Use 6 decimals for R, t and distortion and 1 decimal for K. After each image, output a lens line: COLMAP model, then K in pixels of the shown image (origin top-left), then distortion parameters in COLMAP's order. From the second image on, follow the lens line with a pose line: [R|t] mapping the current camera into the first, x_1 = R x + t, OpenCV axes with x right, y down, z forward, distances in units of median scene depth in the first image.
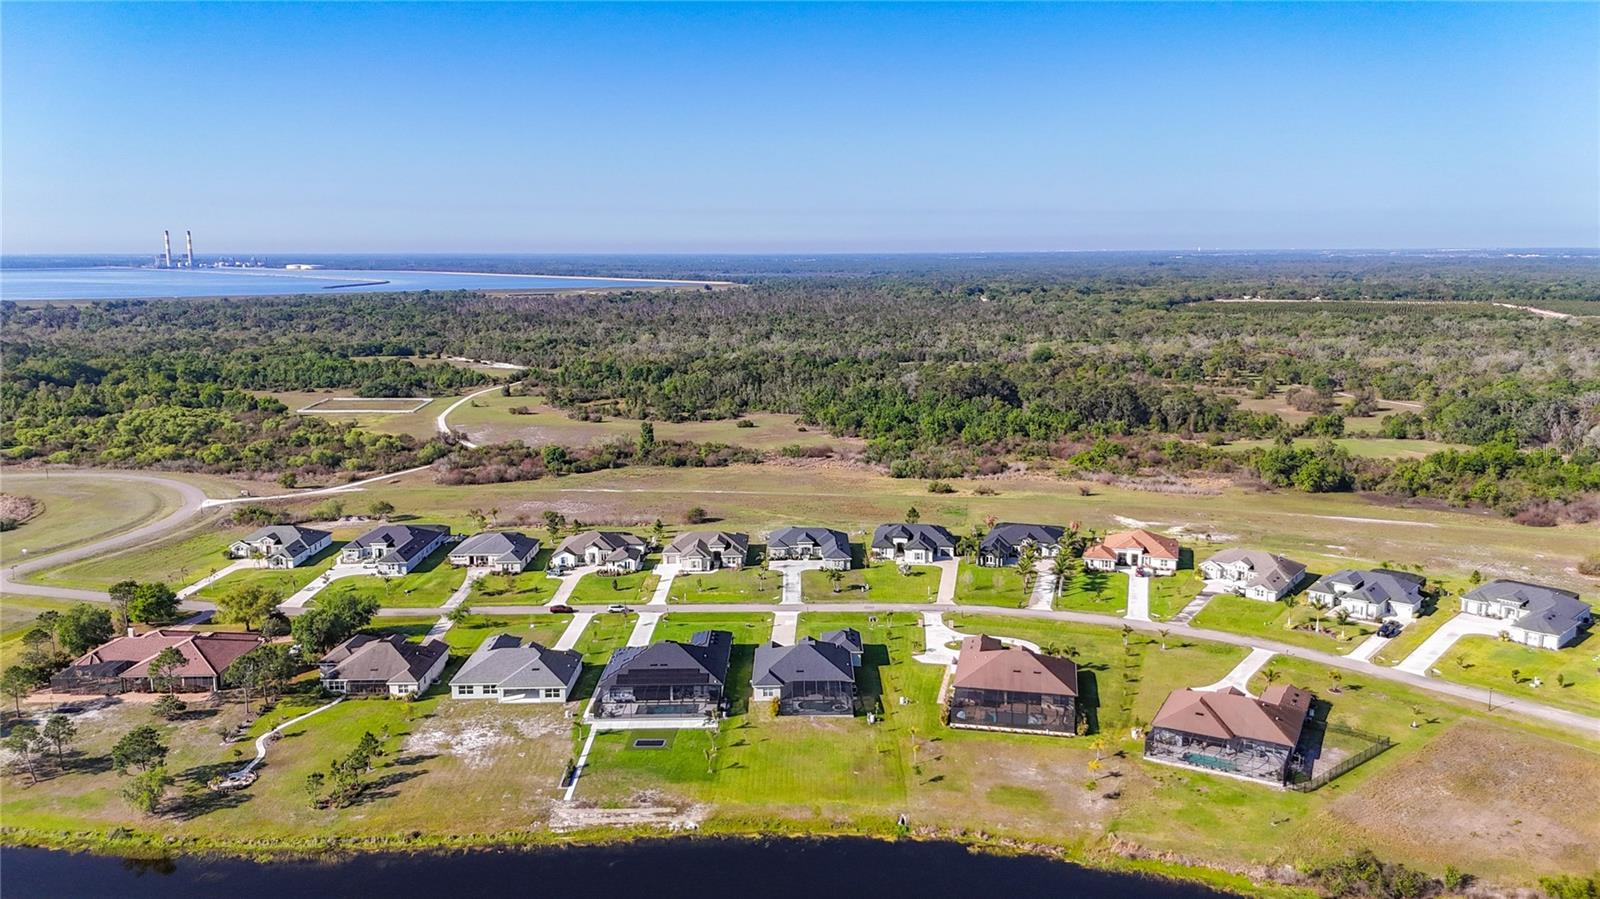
lens RADIAL K [[1197.3, 0, 797.8], [0, 1197.3, 431.5], [0, 0, 1]] dist [0.075517, -0.087256]
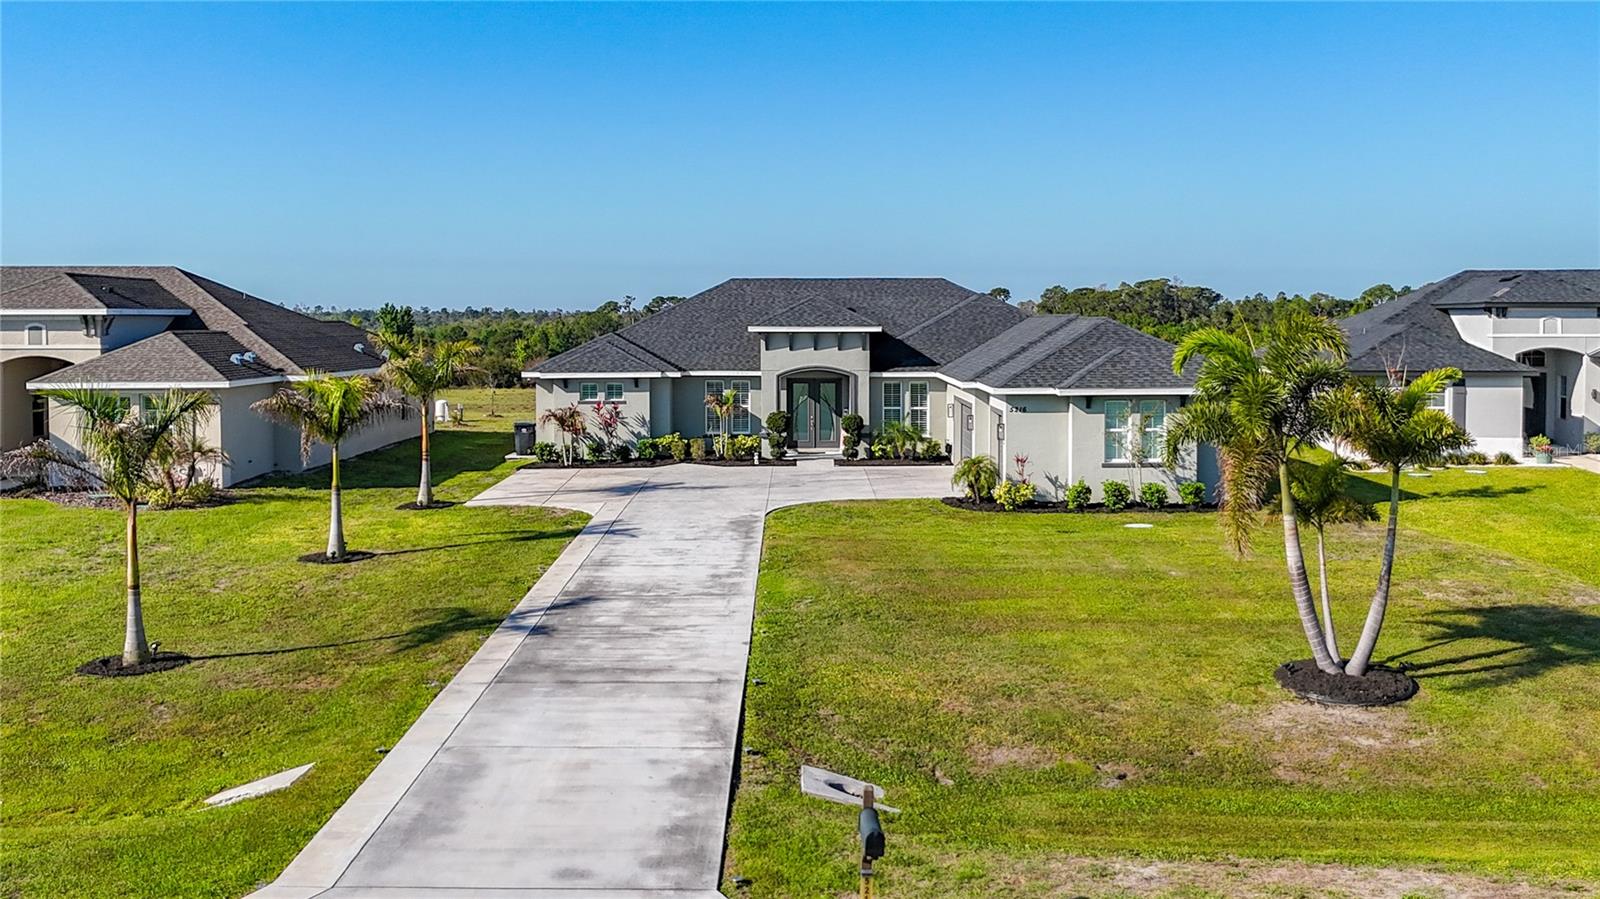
lens RADIAL K [[1508.9, 0, 774.1], [0, 1508.9, 373.7], [0, 0, 1]] dist [0.133974, -0.235239]
pose [[0.999874, -0.000093, -0.015861, 0.004786], [-0.001799, 0.992860, -0.119275, 0.117102], [0.015759, 0.119289, 0.992735, 0.847725]]
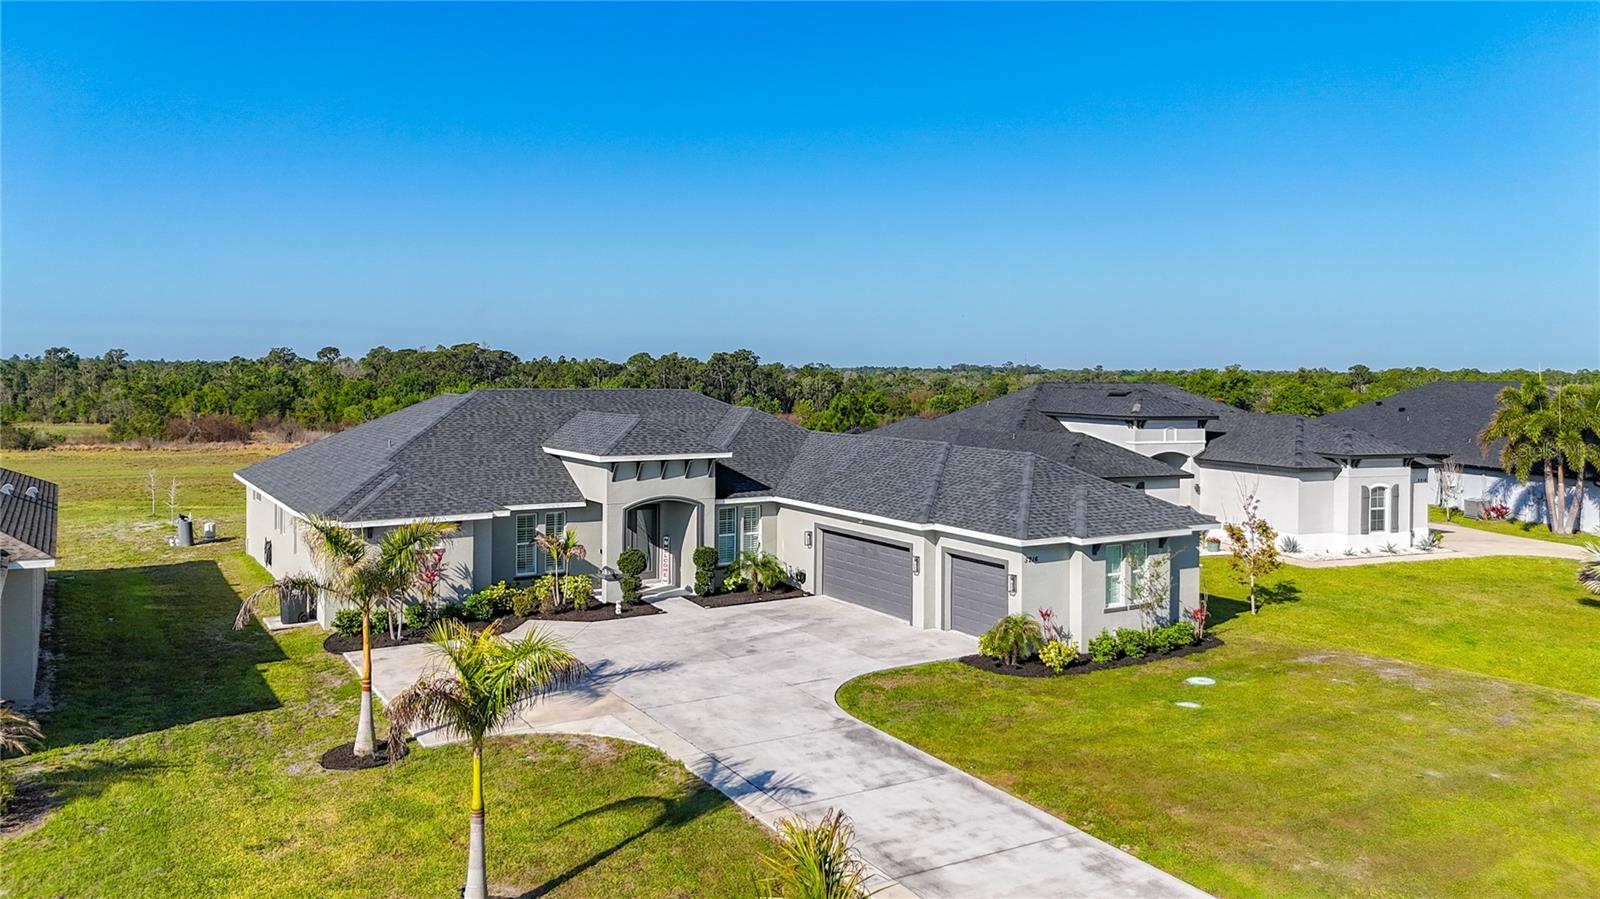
lens RADIAL K [[1194.9, 0, 797.4], [0, 1194.9, 411.0], [0, 0, 1]] dist [0.093185, -0.133239]
pose [[0.855416, -0.009232, 0.517859, -0.042263], [0.071285, 0.992425, -0.100059, 0.101514], [-0.513012, 0.122507, 0.849594, 0.900100]]
